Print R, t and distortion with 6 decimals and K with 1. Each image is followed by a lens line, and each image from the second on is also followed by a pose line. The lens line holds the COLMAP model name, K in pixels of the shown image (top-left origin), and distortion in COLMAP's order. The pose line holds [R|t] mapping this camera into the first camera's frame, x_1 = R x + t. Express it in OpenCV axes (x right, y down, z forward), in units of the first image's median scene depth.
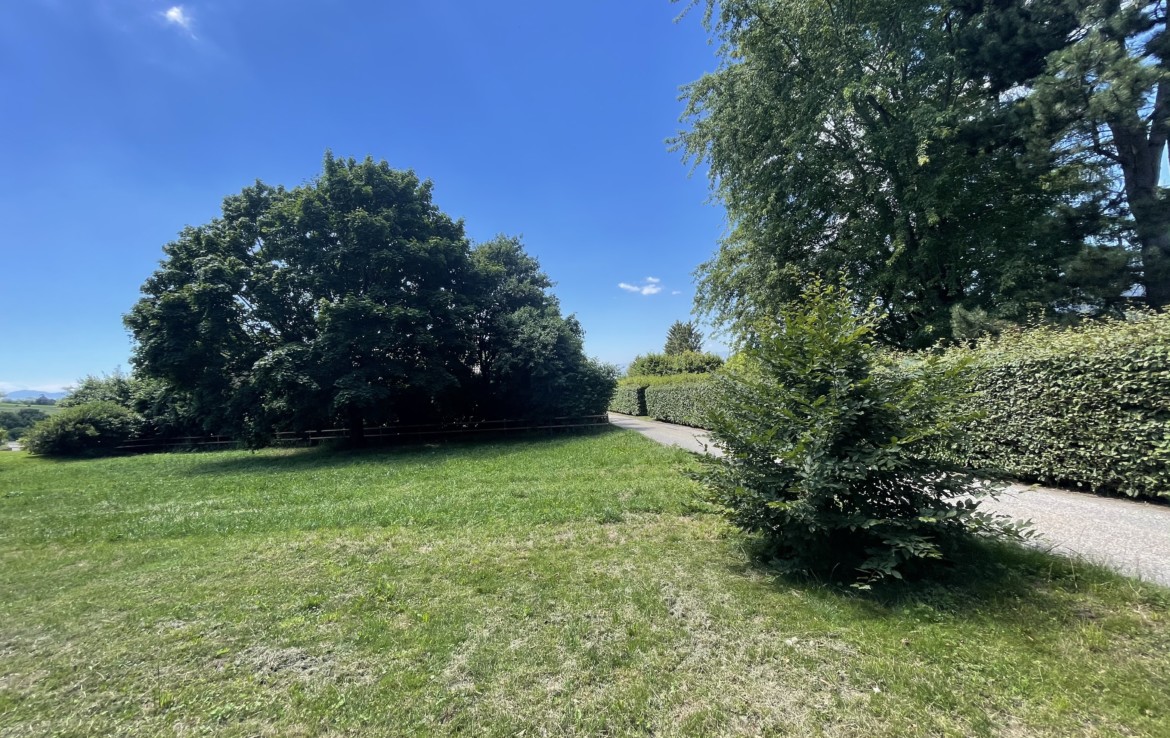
lens RADIAL K [[468.3, 0, 579.4], [0, 468.3, 368.2], [0, 0, 1]] dist [0.002556, -0.002031]
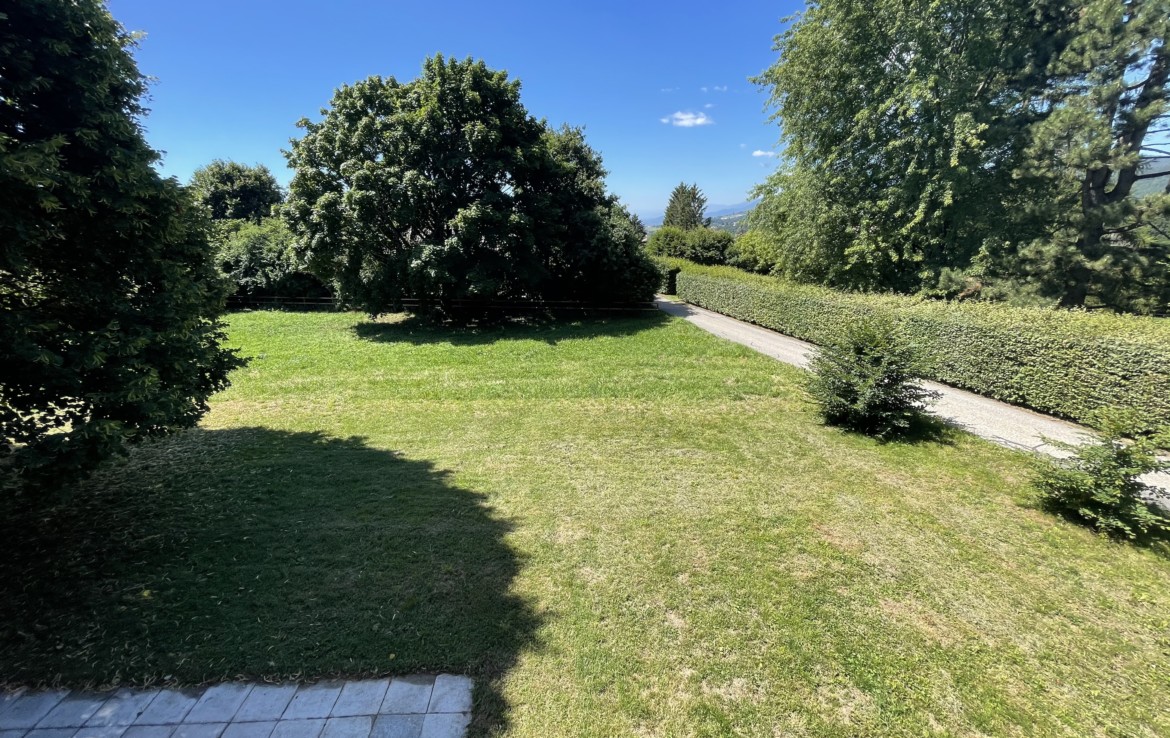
lens RADIAL K [[473.5, 0, 568.3], [0, 473.5, 372.9], [0, 0, 1]] dist [-0.012361, 0.000086]
pose [[0.998337, 0.036543, 0.044596, -0.248064], [-0.048971, 0.945693, 0.321352, -0.125917], [-0.030431, -0.323001, 0.945909, -0.267276]]
